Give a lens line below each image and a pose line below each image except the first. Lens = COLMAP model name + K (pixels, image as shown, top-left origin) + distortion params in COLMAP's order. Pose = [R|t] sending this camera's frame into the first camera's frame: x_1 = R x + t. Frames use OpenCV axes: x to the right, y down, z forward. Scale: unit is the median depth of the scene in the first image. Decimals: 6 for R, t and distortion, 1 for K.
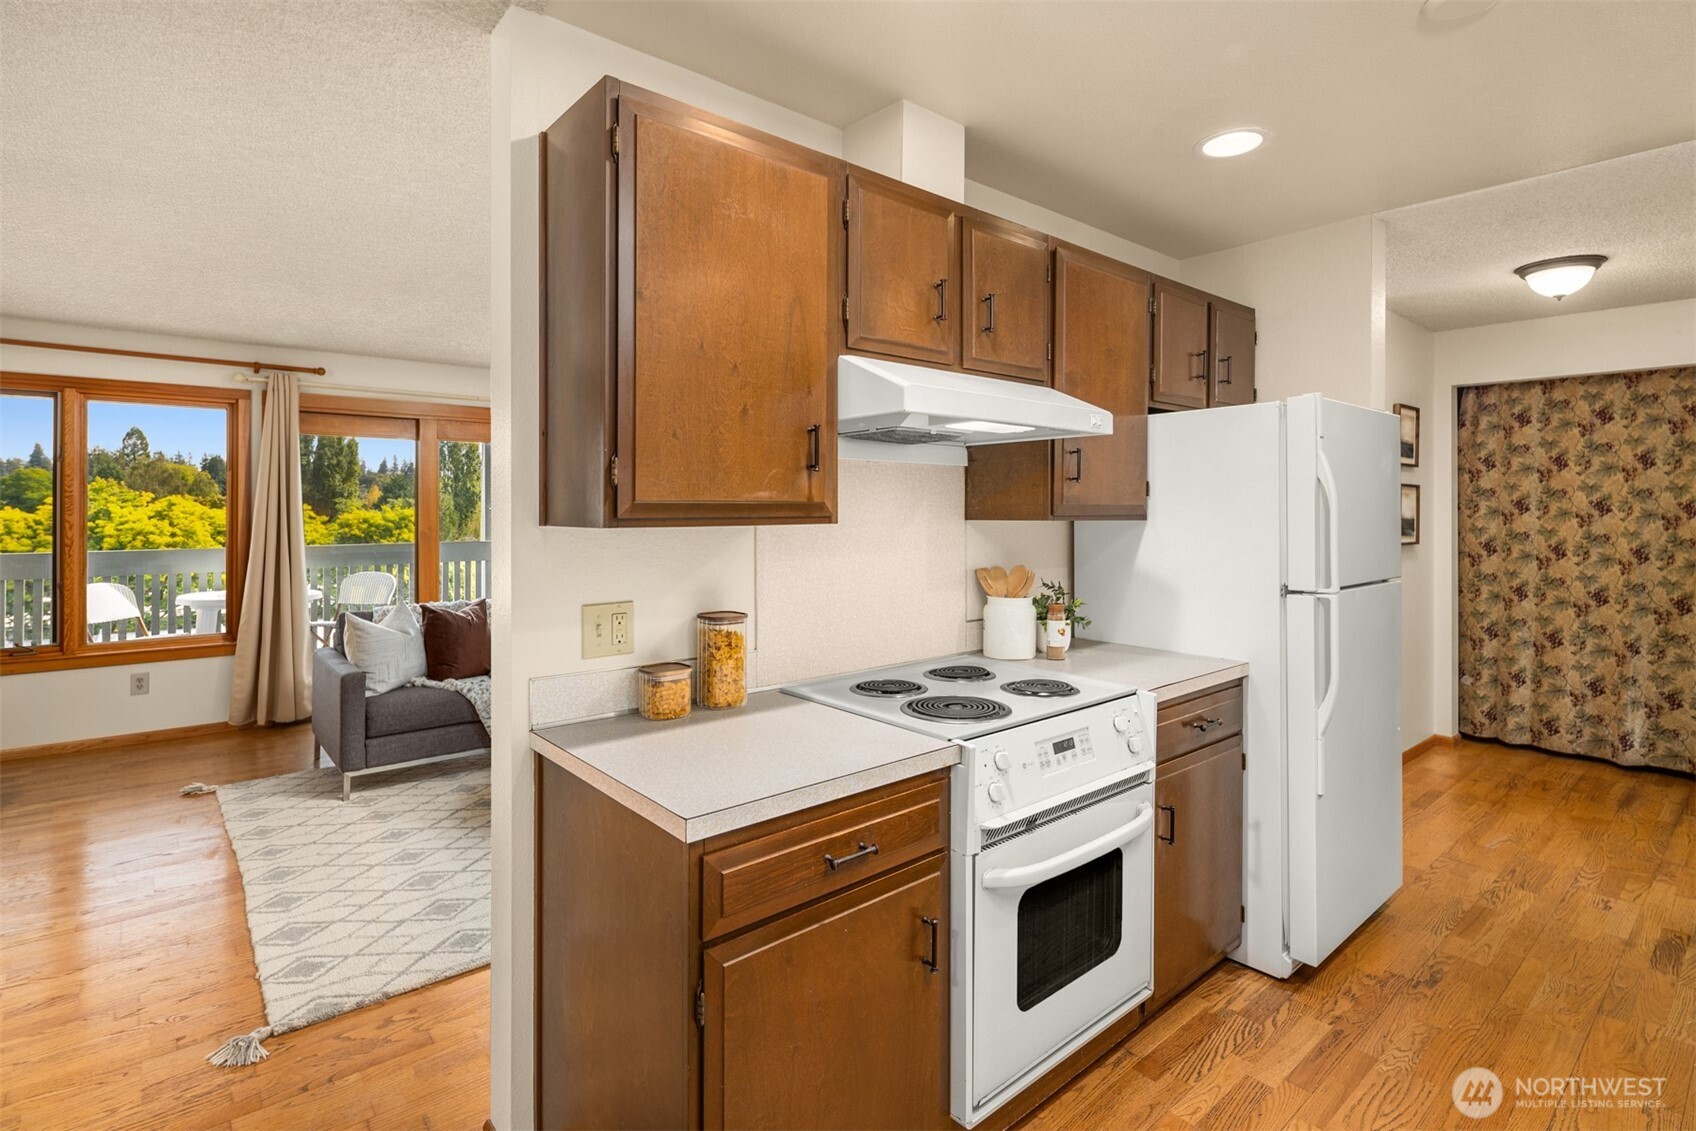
lens RADIAL K [[816.8, 0, 851.5], [0, 816.8, 505.7], [0, 0, 1]] dist [0.001583, -0.002856]
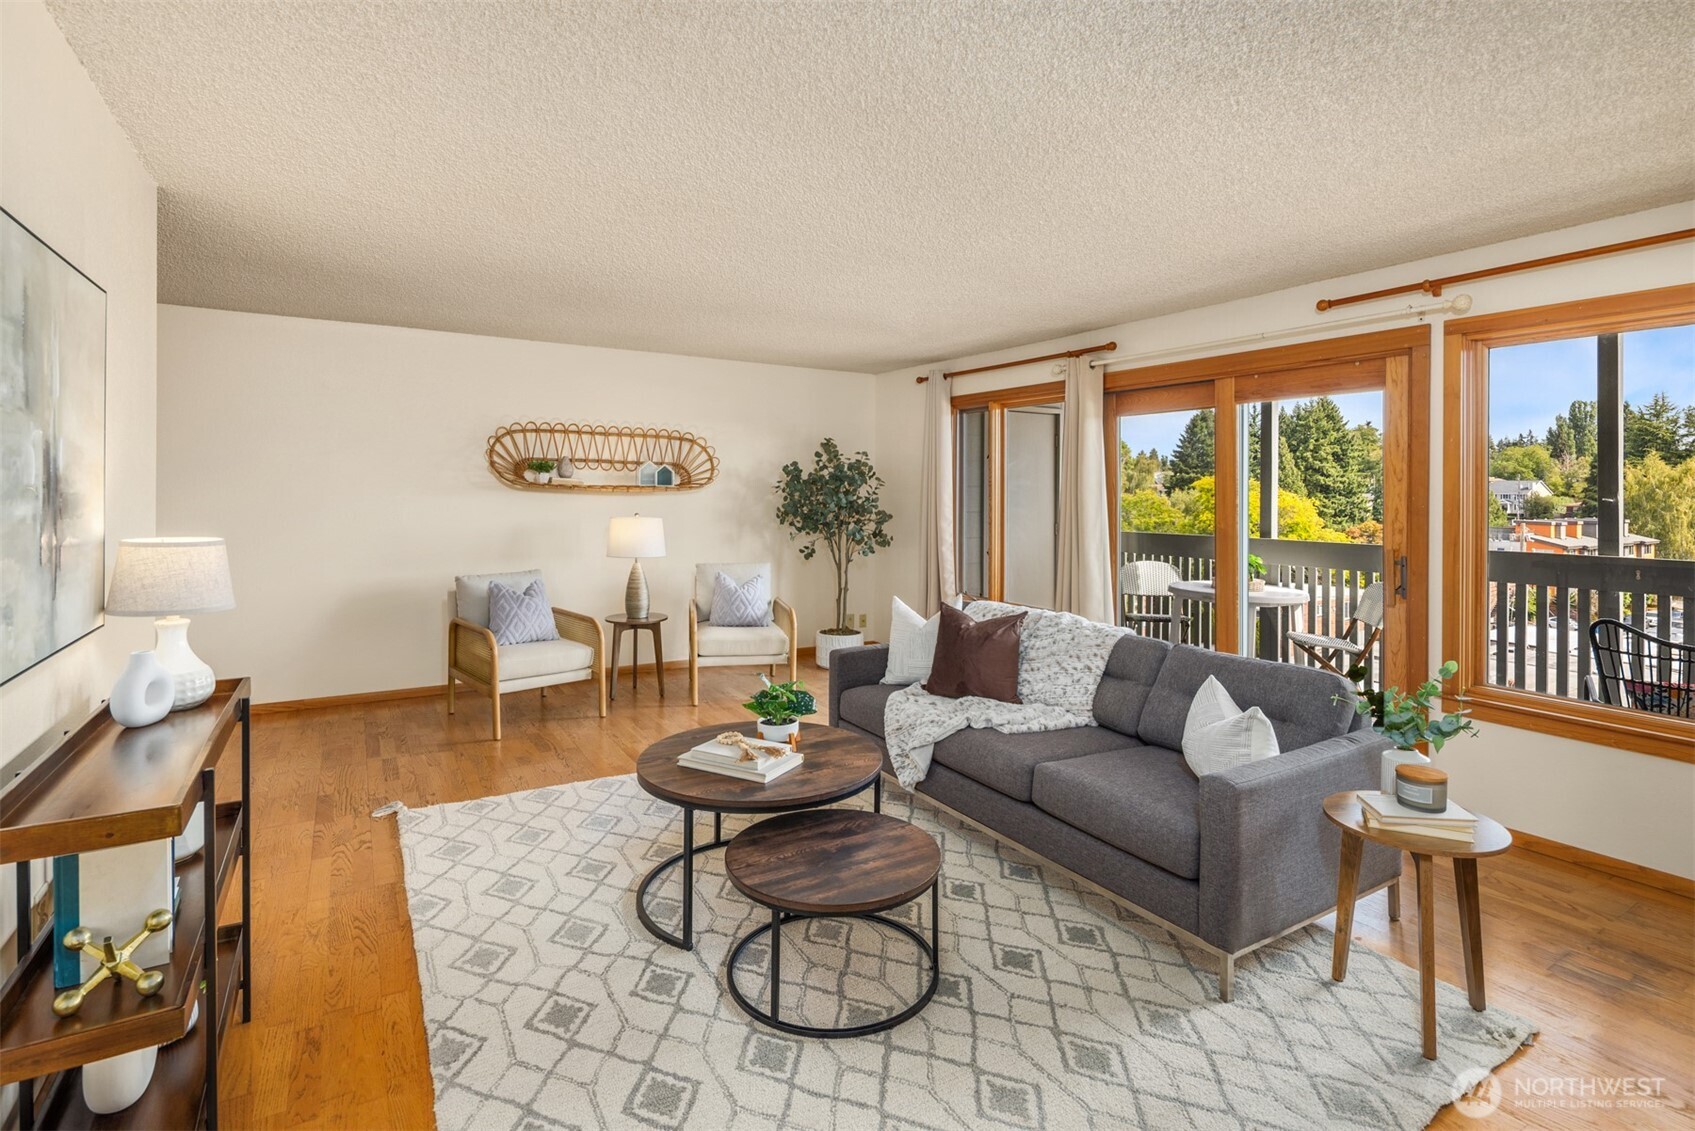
lens RADIAL K [[816.3, 0, 847.3], [0, 816.3, 500.6], [0, 0, 1]] dist [0.001583, -0.002856]
pose [[-0.165079, 0.006147, -0.986261, 0.416819], [-0.003345, 0.999971, 0.006792, 0.005487], [0.986275, 0.004420, -0.165054, 1.197607]]
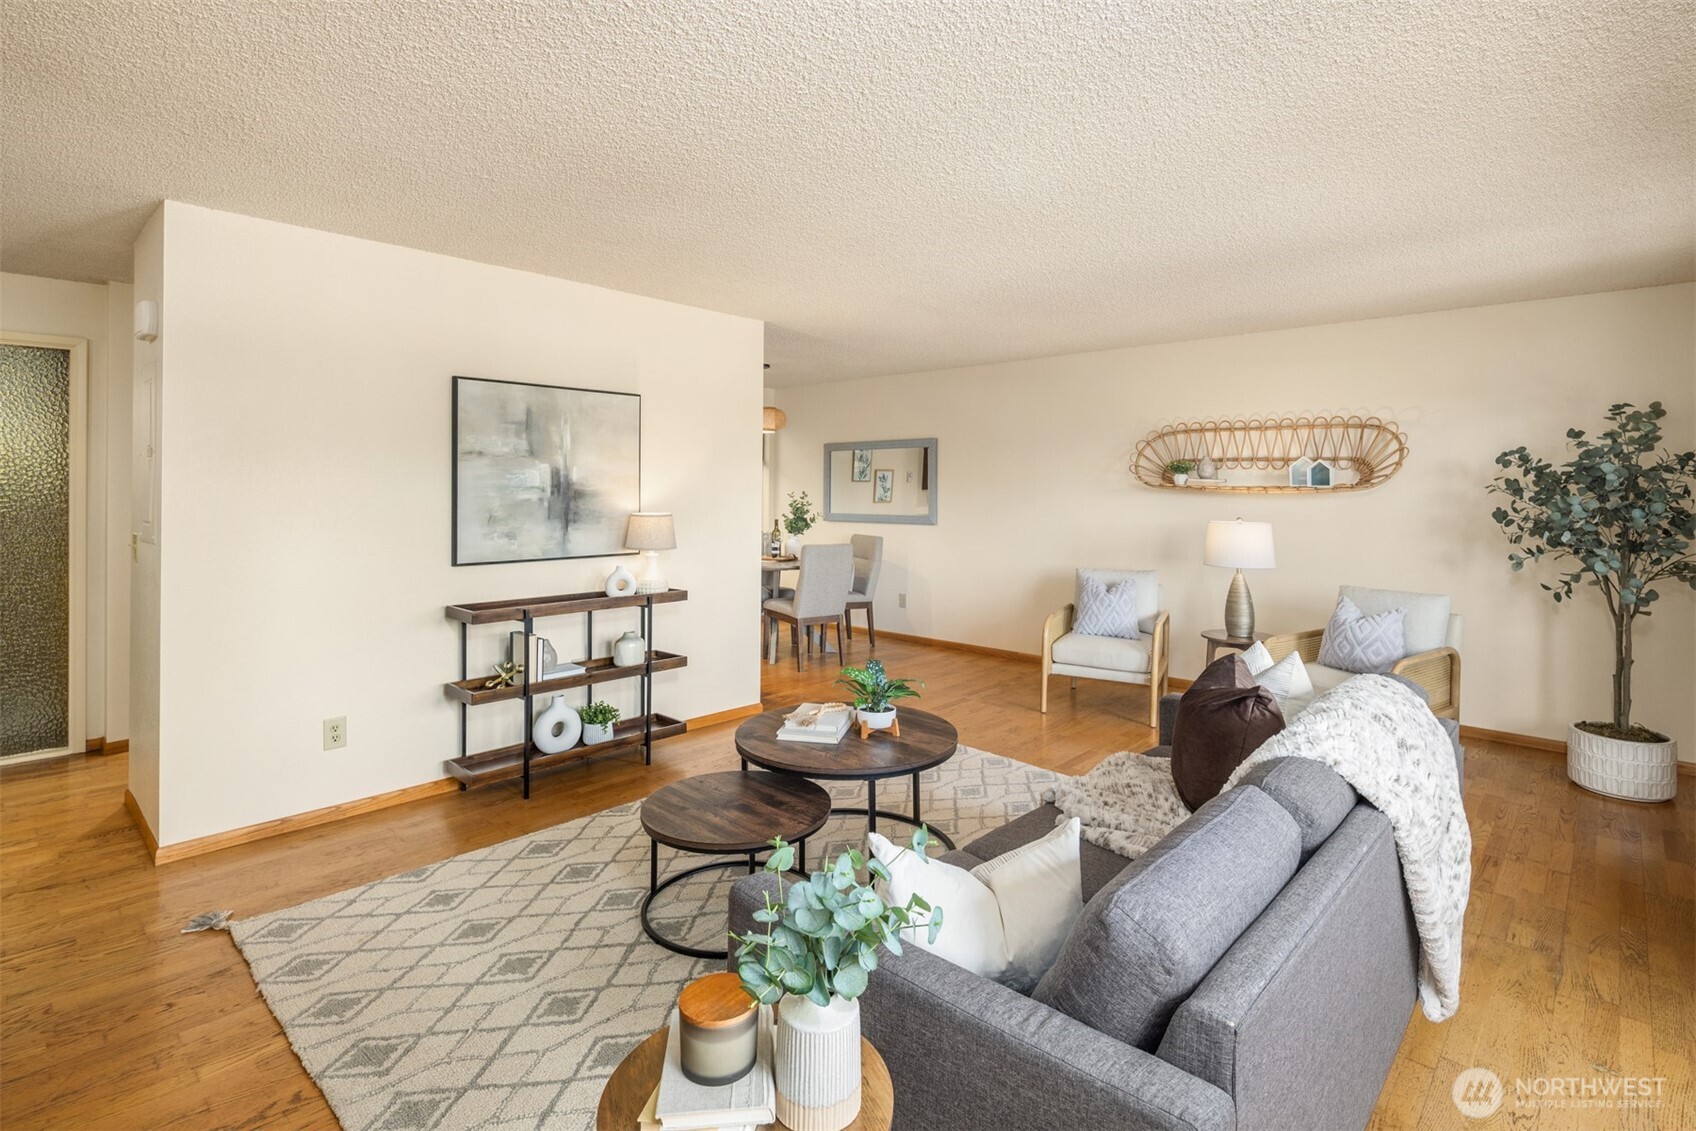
lens RADIAL K [[816.8, 0, 842.1], [0, 816.8, 488.2], [0, 0, 1]] dist [0.001583, -0.002856]
pose [[-0.995439, -0.009179, -0.094952, -0.206399], [-0.008452, 0.999932, -0.008060, 0.008854], [0.095020, -0.007220, -0.995449, 1.794007]]
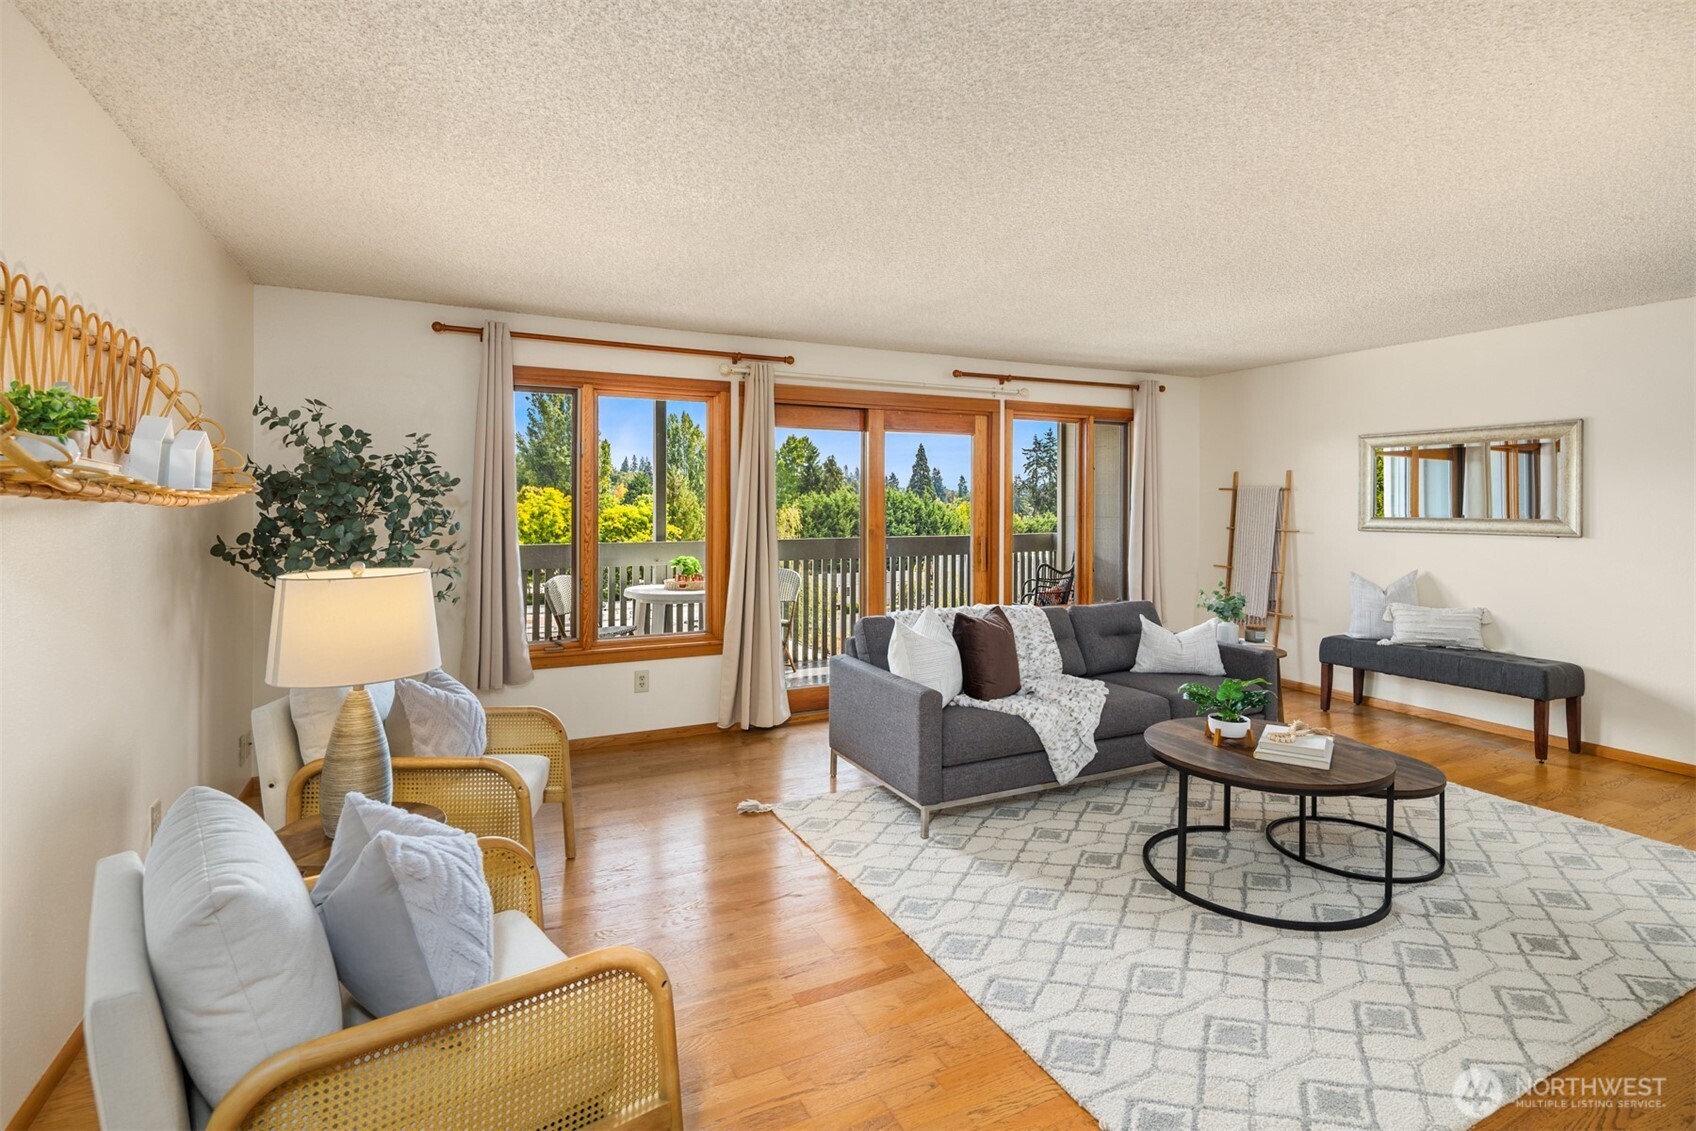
lens RADIAL K [[816.8, 0, 861.4], [0, 816.8, 506.2], [0, 0, 1]] dist [0.001583, -0.002856]
pose [[0.969667, -0.000783, -0.244430, -0.475429], [0.002627, 0.999970, 0.007219, -0.001181], [0.244417, -0.007642, 0.969640, 0.137248]]
